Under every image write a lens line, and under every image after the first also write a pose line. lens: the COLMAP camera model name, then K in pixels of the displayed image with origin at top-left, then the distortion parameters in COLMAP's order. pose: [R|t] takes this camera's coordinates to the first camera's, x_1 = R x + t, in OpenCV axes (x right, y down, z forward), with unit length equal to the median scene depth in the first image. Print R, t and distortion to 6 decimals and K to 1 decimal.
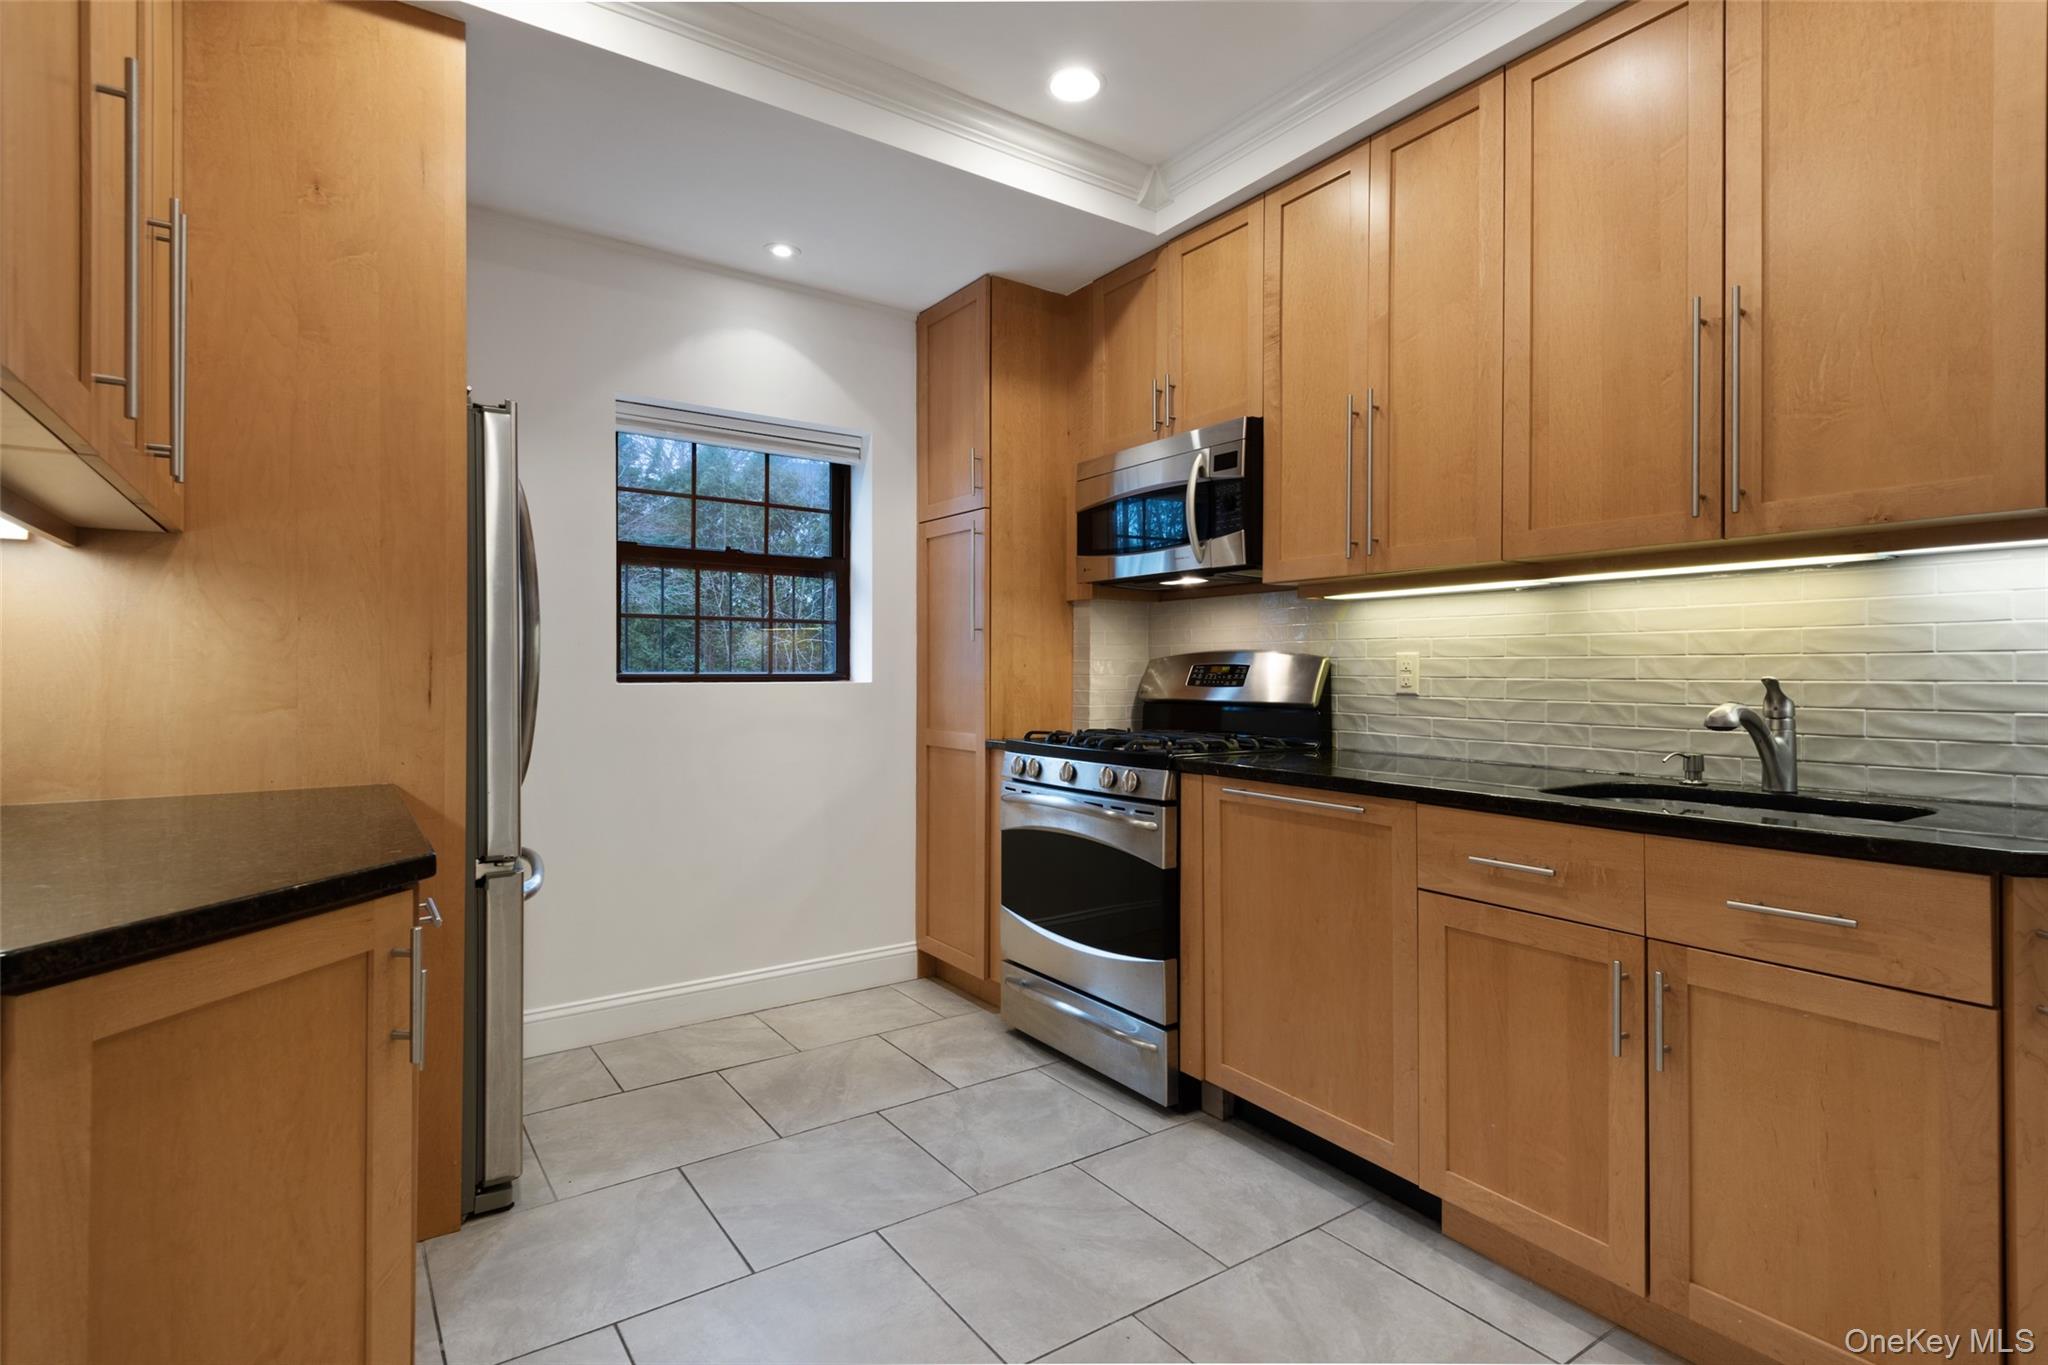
lens RADIAL K [[1018.4, 0, 1023.8], [0, 1018.4, 657.9], [0, 0, 1]] dist [0.025723, -0.000398]
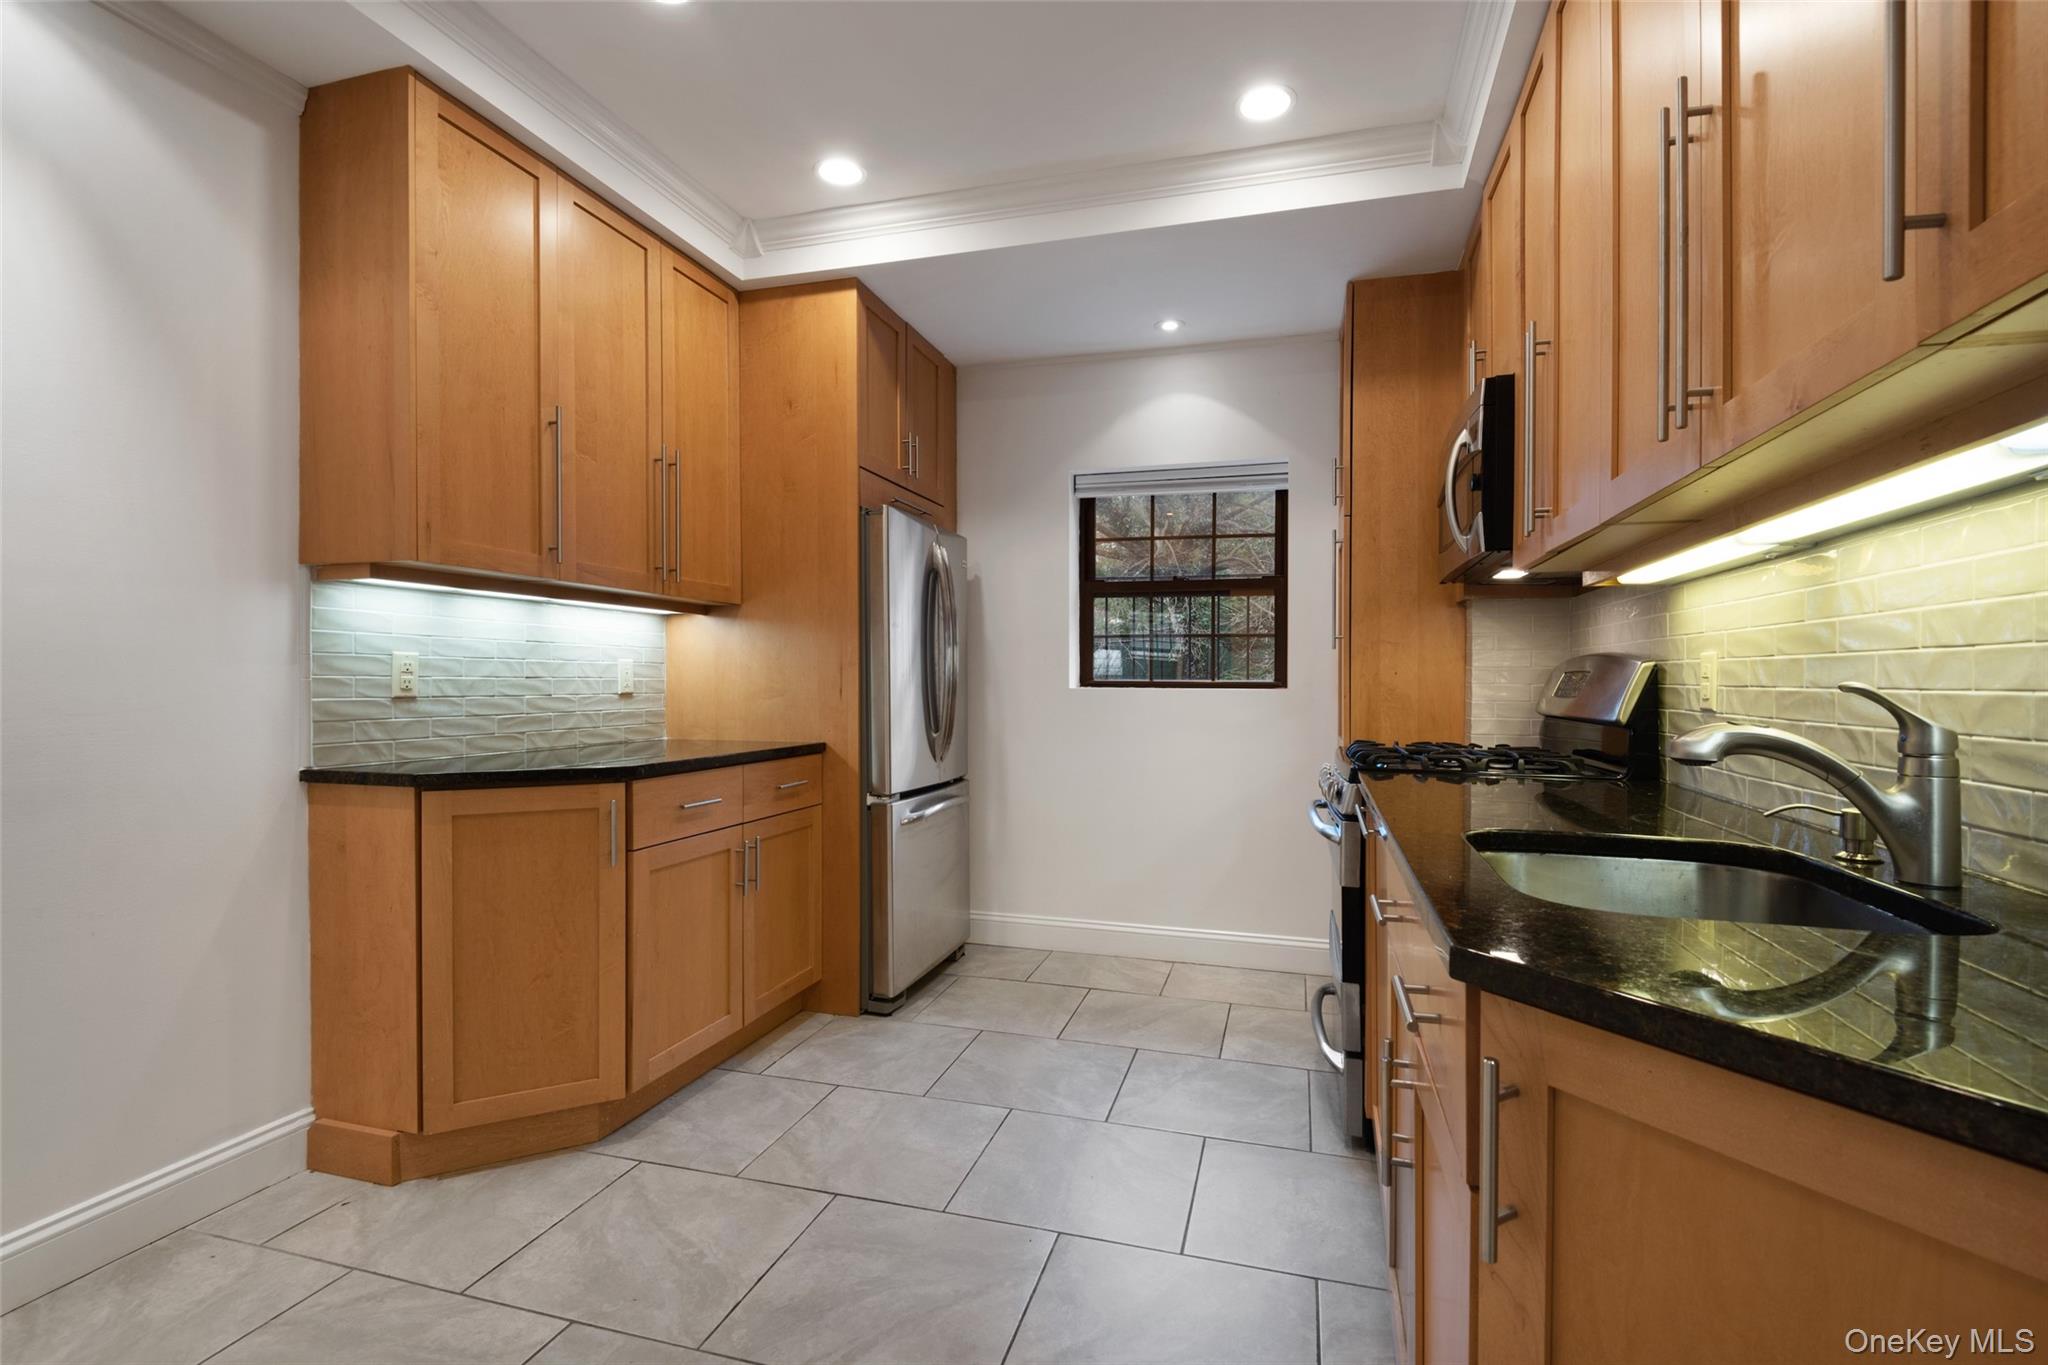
lens RADIAL K [[944.6, 0, 1024.0], [0, 944.6, 682.5], [0, 0, 1]] dist [0.034214, -0.000242]
pose [[0.625431, 0.004359, -0.780268, 0.544776], [0.004808, 0.999944, 0.009440, 0.006613], [0.780265, -0.009655, 0.625374, 0.183853]]
